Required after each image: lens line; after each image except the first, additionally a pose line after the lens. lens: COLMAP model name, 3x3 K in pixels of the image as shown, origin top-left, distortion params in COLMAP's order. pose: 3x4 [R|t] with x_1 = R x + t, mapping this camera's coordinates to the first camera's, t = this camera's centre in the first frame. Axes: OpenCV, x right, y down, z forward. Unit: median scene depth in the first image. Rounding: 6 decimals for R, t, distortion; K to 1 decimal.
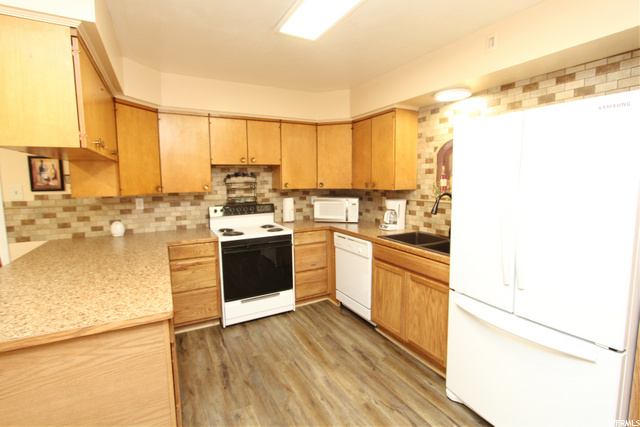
lens RADIAL K [[293.2, 0, 317.4], [0, 293.2, 211.2], [0, 0, 1]] dist [-0.020603, 0.002716]
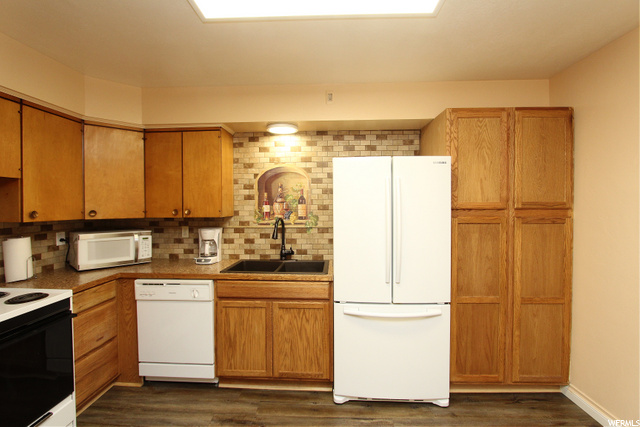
lens RADIAL K [[293.2, 0, 319.3], [0, 293.2, 210.6], [0, 0, 1]] dist [-0.020603, 0.002716]
pose [[0.520950, -0.010024, 0.853528, -0.339215], [0.092622, 0.994691, -0.044850, -0.023995], [-0.848547, 0.102420, 0.519113, 0.277424]]
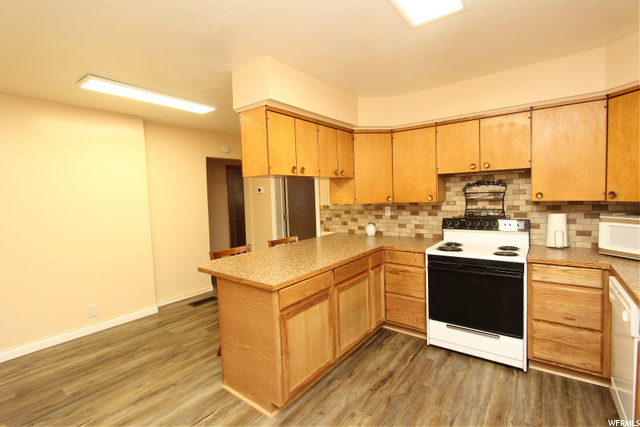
lens RADIAL K [[293.2, 0, 310.1], [0, 293.2, 208.4], [0, 0, 1]] dist [-0.020603, 0.002716]
pose [[0.402694, 0.042515, -0.914347, 0.372843], [-0.071219, 0.997348, 0.015008, -0.033003], [0.912560, 0.059075, 0.404654, 0.235140]]
